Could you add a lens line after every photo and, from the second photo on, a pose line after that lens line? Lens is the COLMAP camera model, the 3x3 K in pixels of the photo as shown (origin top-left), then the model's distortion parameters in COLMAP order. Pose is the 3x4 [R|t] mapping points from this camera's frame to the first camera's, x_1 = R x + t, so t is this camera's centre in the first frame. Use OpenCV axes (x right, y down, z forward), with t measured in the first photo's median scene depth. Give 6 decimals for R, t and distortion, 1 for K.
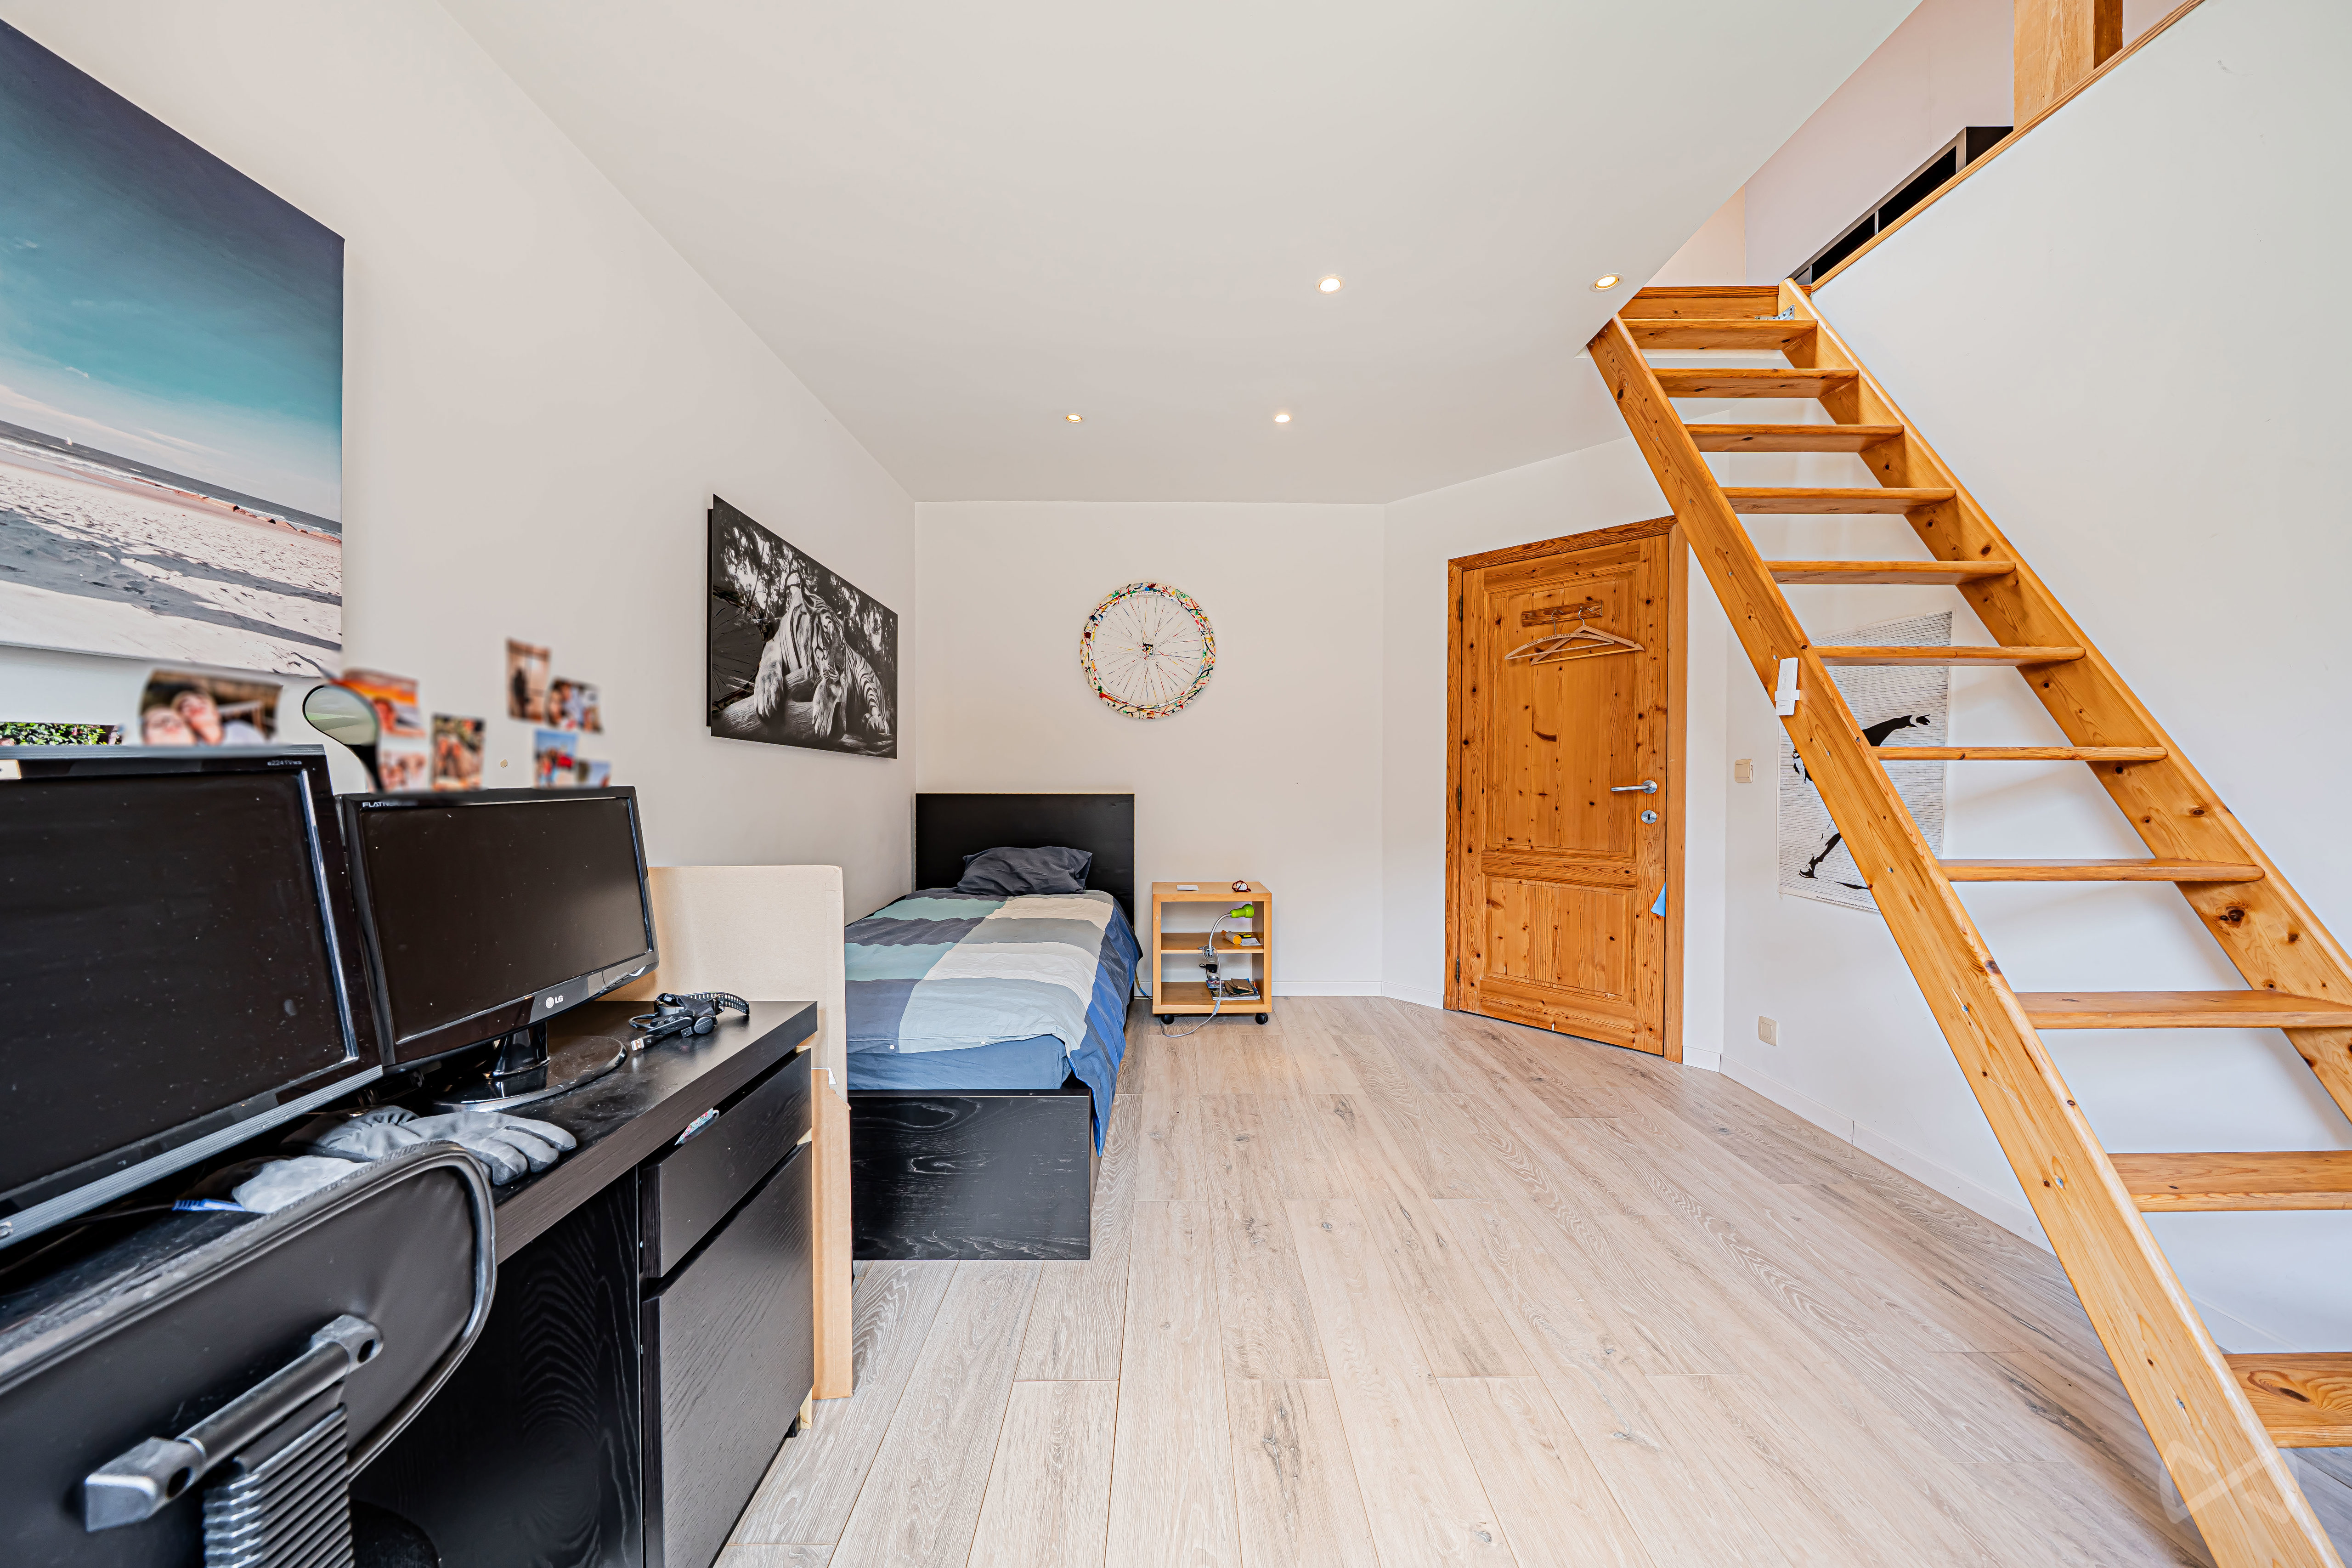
lens RADIAL K [[814.2, 0, 1171.8], [0, 814.2, 783.0], [0, 0, 1]] dist [-0.002875, -0.000170]
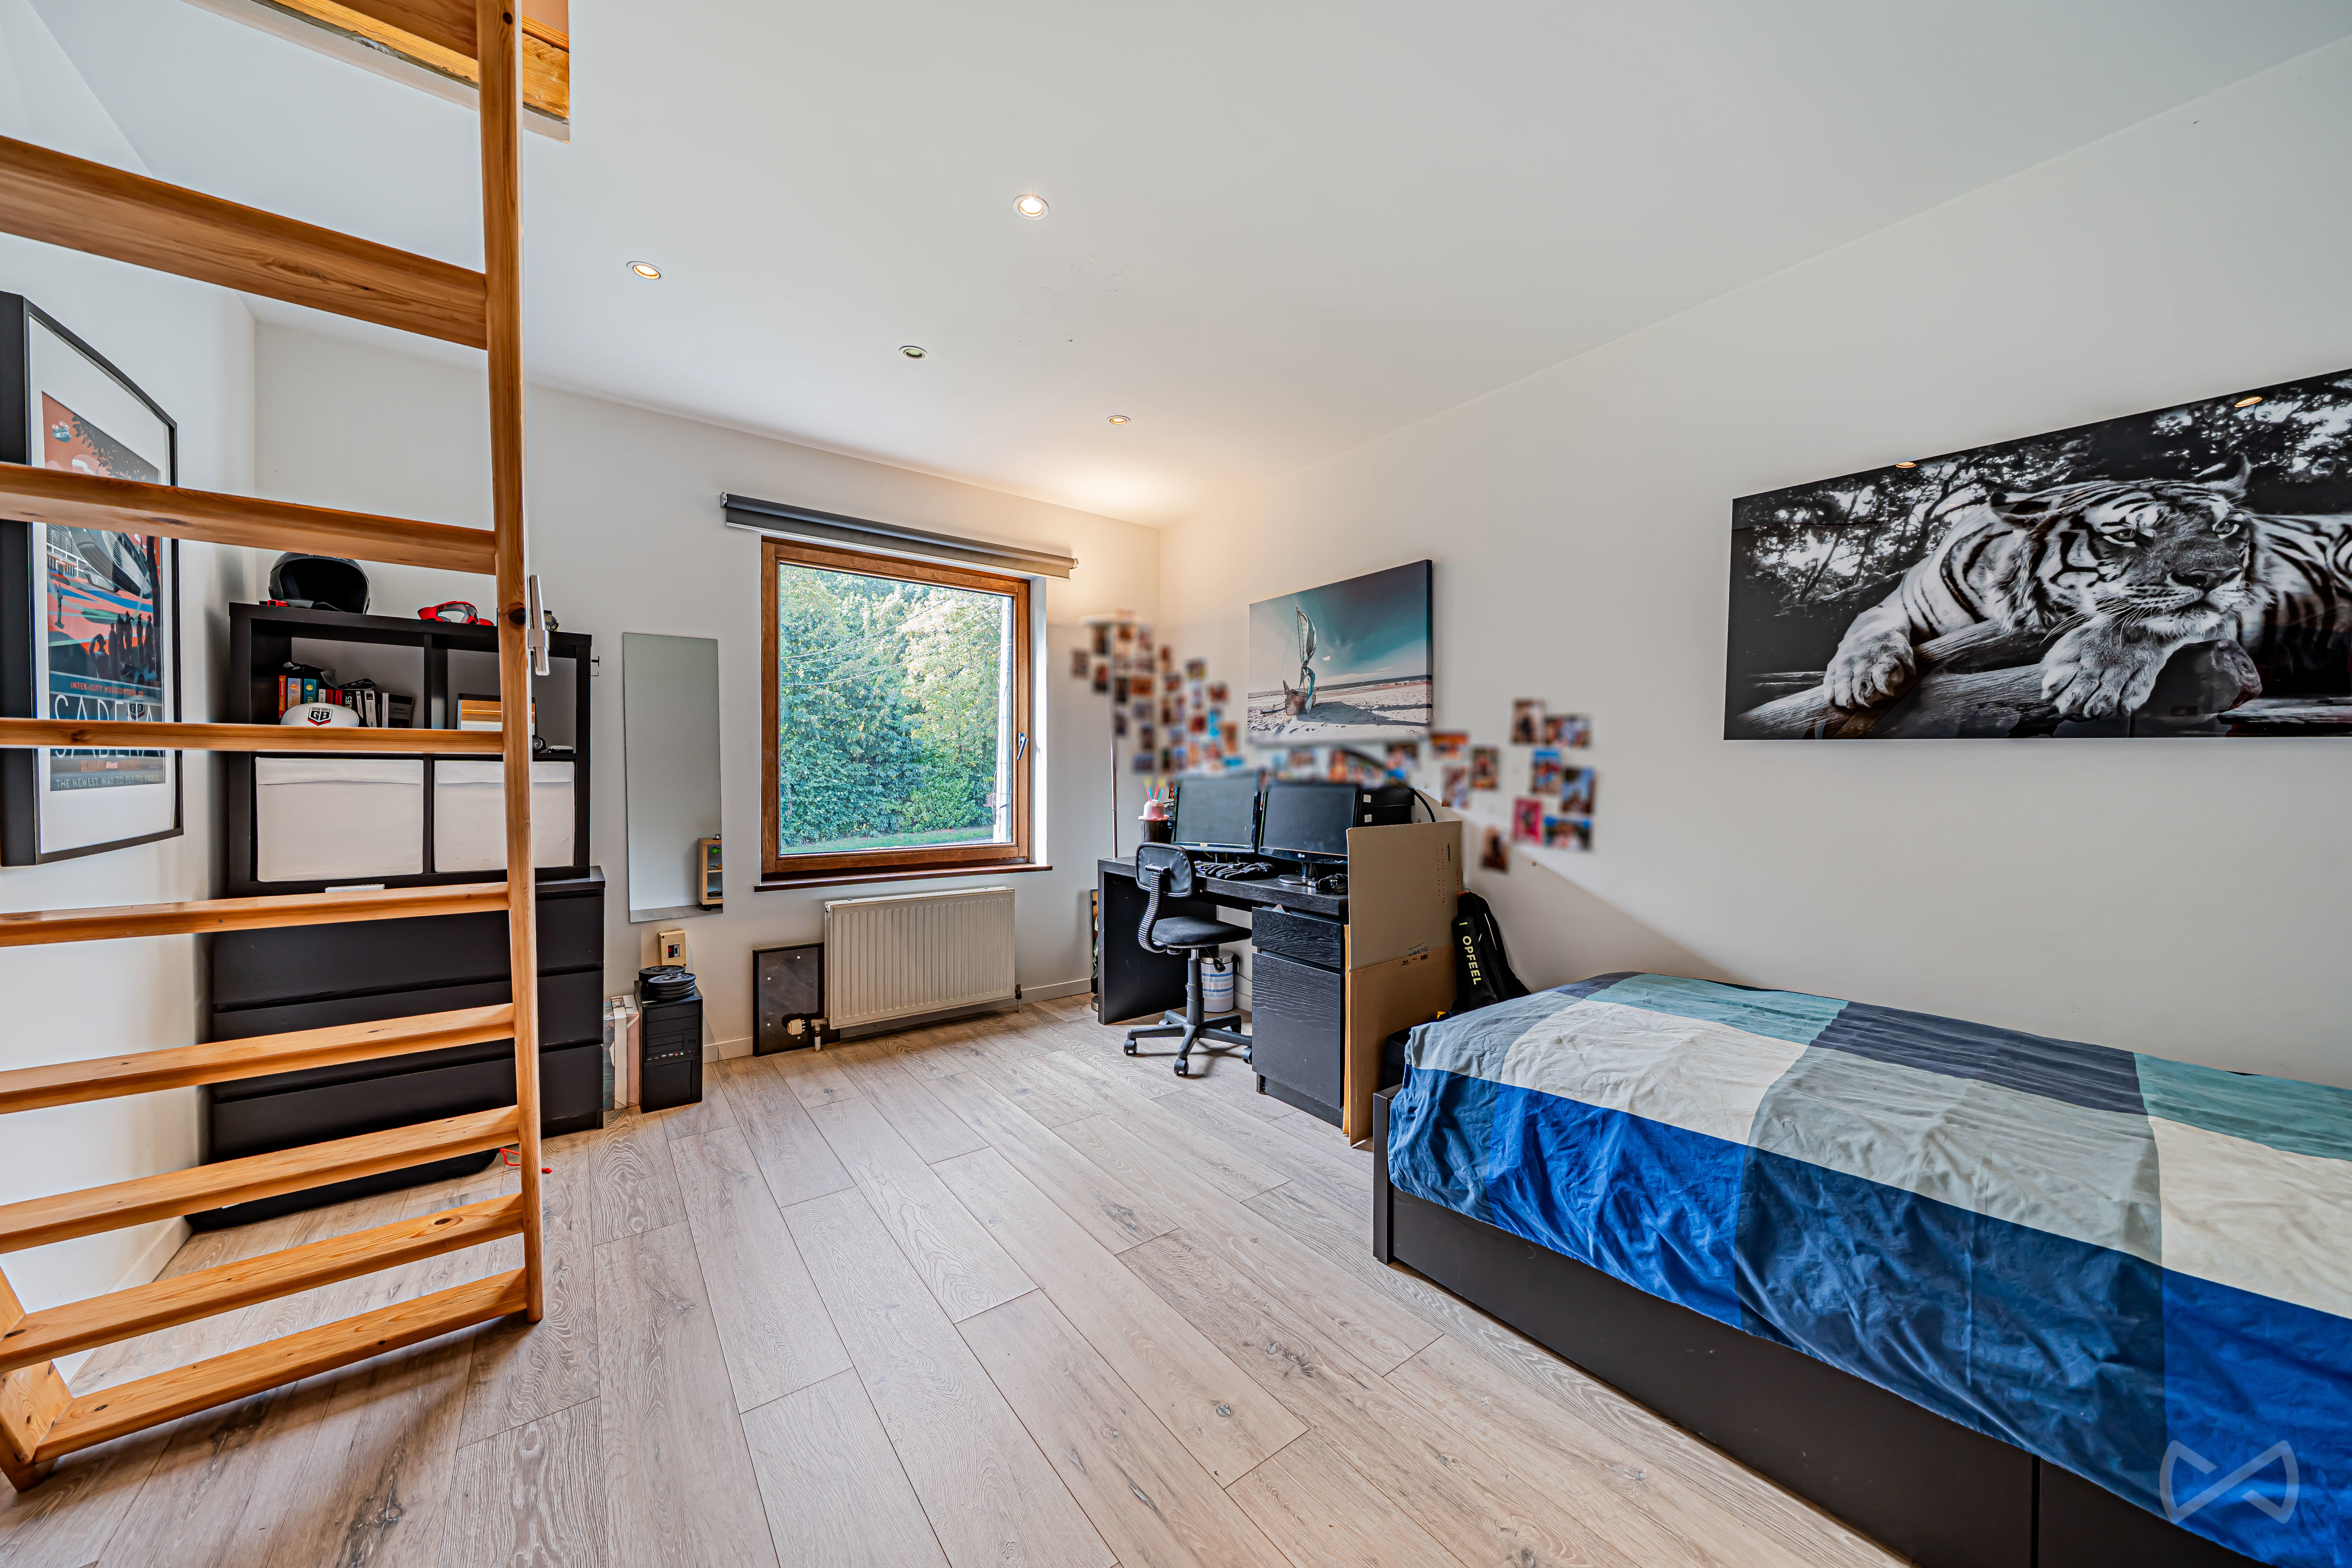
lens RADIAL K [[814.2, 0, 1175.0], [0, 814.2, 781.3], [0, 0, 1]] dist [-0.002875, -0.000170]
pose [[-0.806995, 0.001638, -0.590556, 0.596129], [-0.011813, 0.999751, 0.018915, -0.016849], [0.590440, 0.022241, -0.806775, 1.423704]]
